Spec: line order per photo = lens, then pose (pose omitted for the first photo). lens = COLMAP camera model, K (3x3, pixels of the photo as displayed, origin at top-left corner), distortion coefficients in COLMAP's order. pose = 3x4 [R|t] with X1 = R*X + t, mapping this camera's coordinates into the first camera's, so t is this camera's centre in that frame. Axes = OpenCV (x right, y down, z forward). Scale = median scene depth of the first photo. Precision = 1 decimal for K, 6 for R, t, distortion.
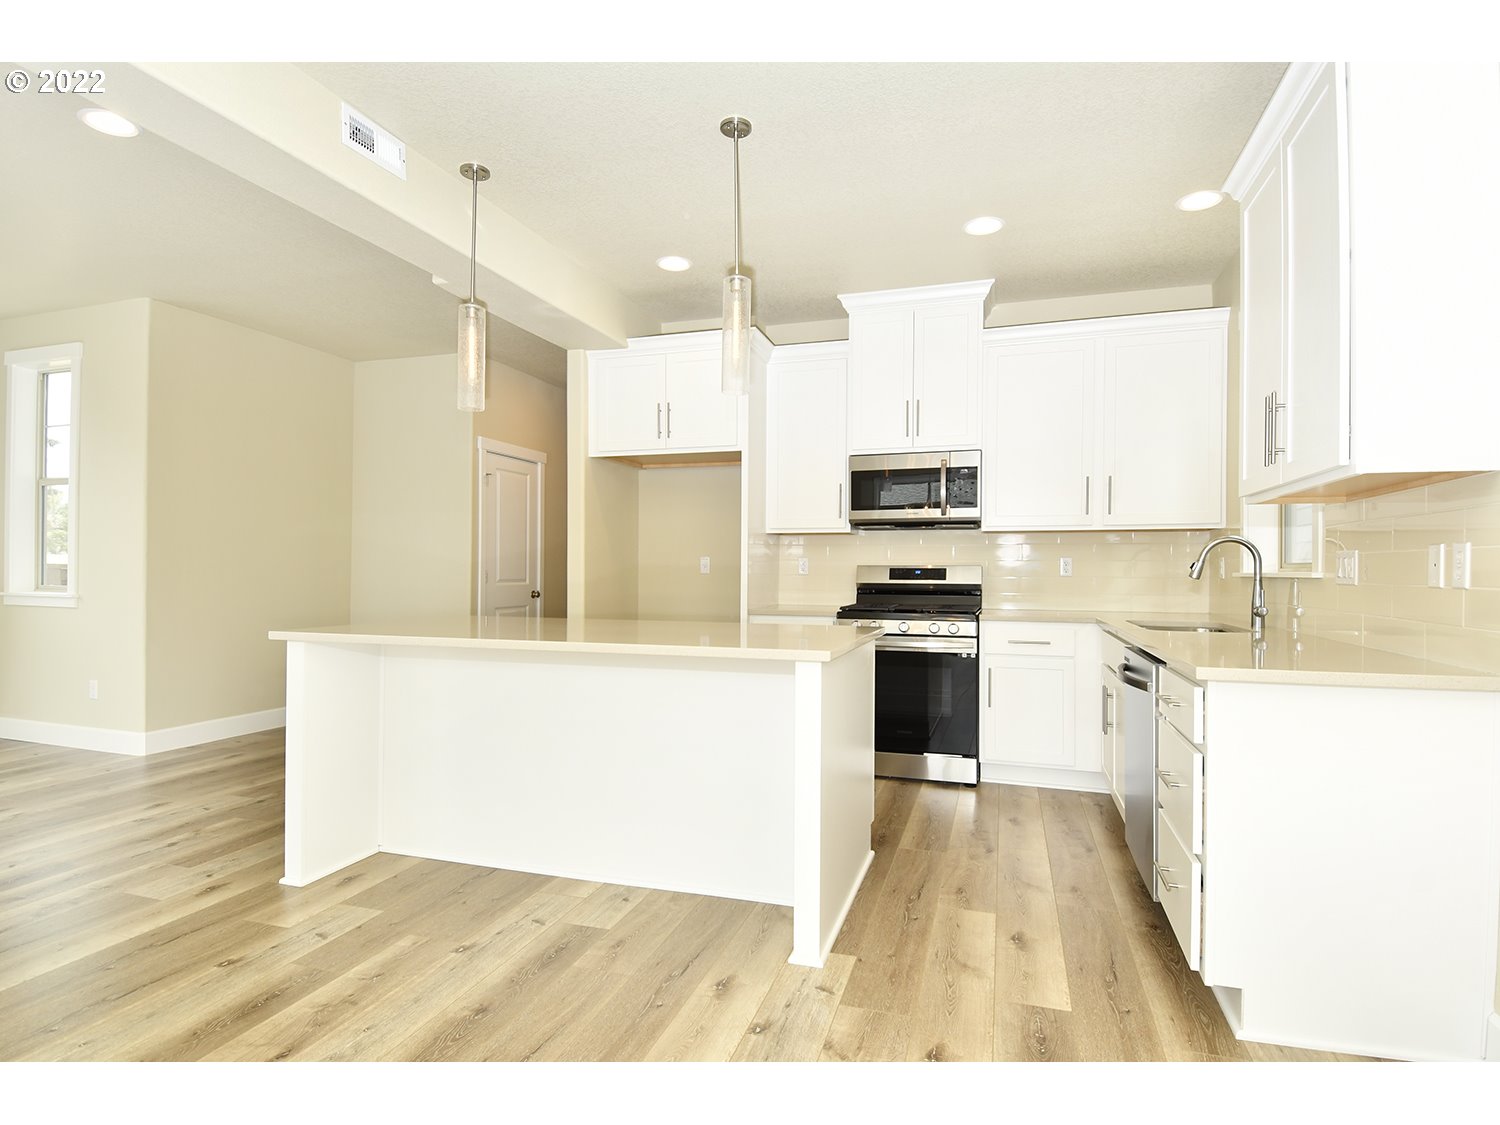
lens RADIAL K [[781.6, 0, 764.5], [0, 781.6, 566.9], [0, 0, 1]] dist [0.042161, -0.044269]
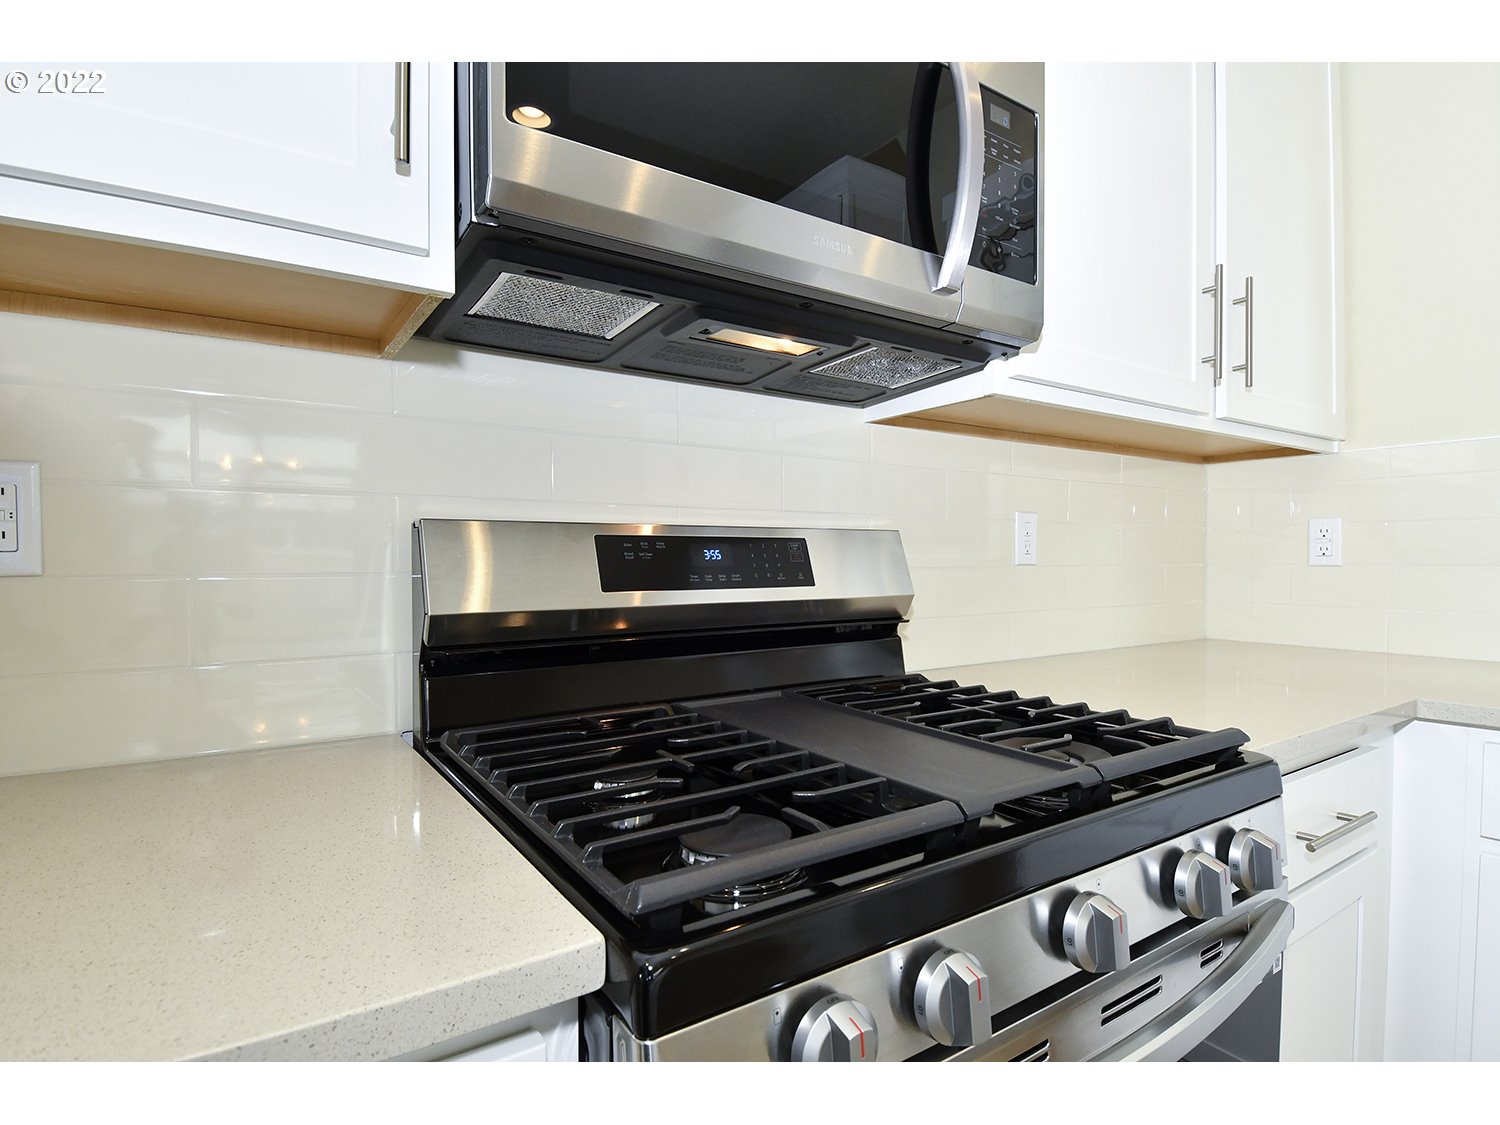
lens RADIAL K [[781.6, 0, 764.5], [0, 781.6, 566.9], [0, 0, 1]] dist [0.042161, -0.044269]
pose [[0.611738, -0.005090, 0.791044, 0.051955], [-0.003578, 0.999951, 0.009201, 0.013810], [-0.791052, -0.008458, 0.611690, 1.414925]]
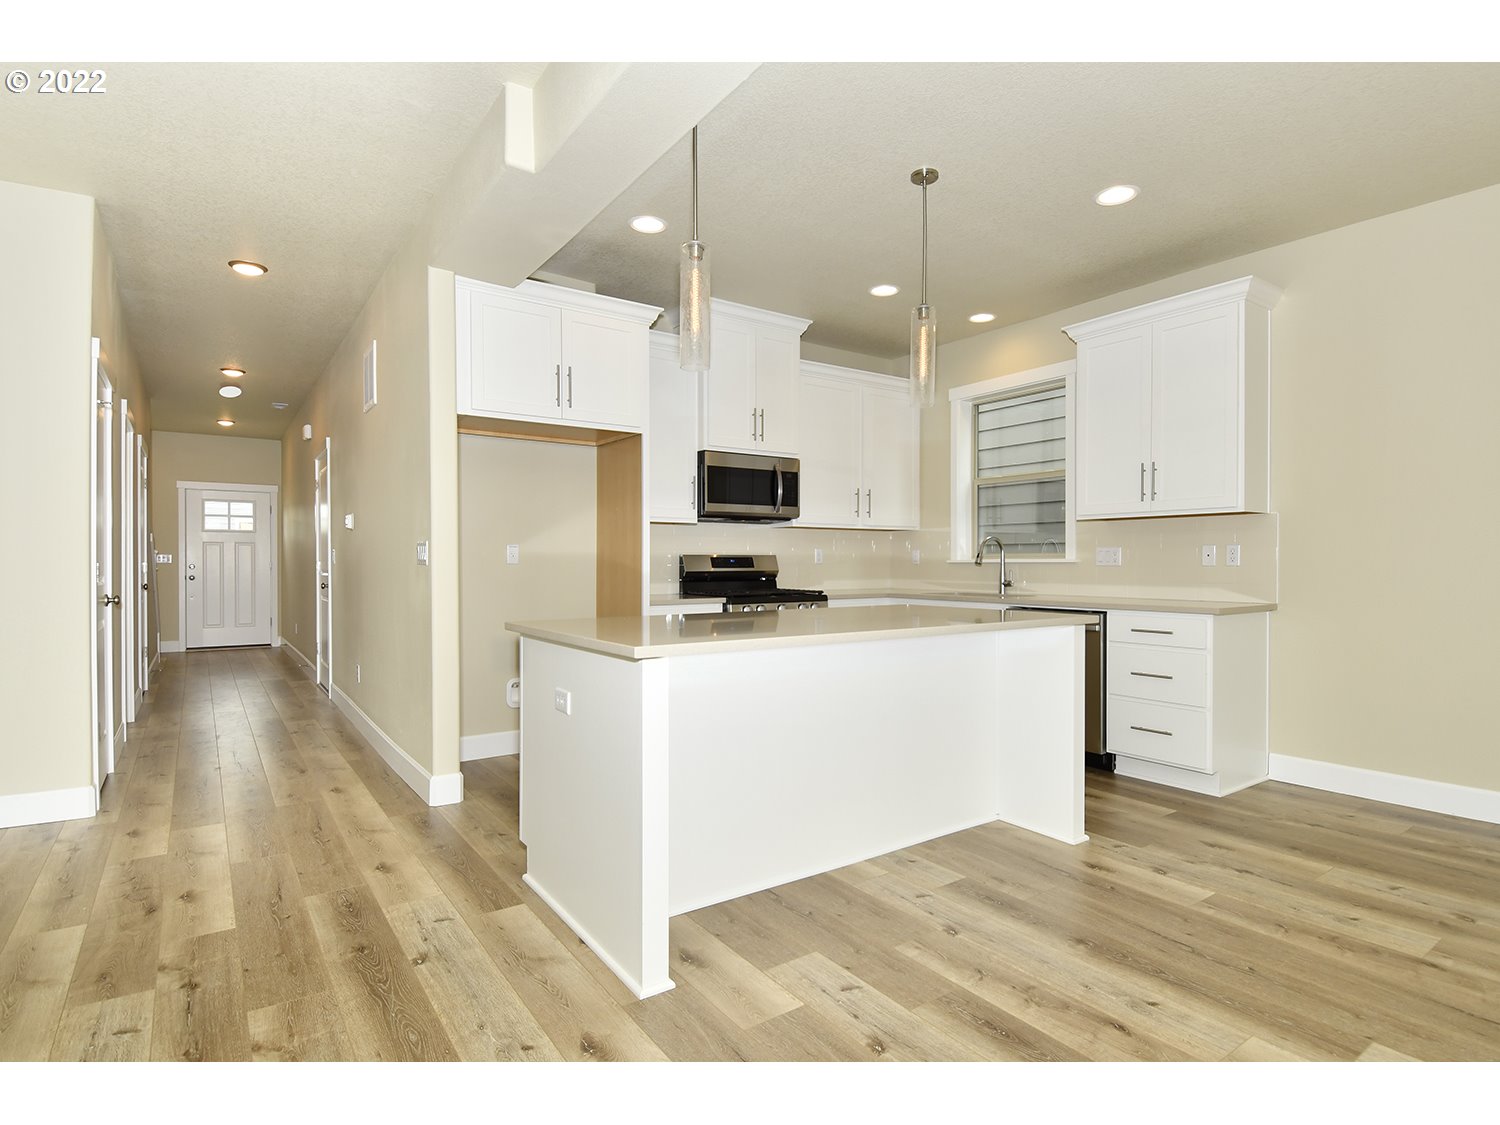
lens RADIAL K [[781.6, 0, 764.5], [0, 781.6, 566.9], [0, 0, 1]] dist [0.042161, -0.044269]
pose [[0.604574, -0.010083, 0.796485, -1.098818], [-0.000841, 0.999911, 0.013297, 0.000830], [-0.796549, -0.008709, 0.604512, 0.479497]]
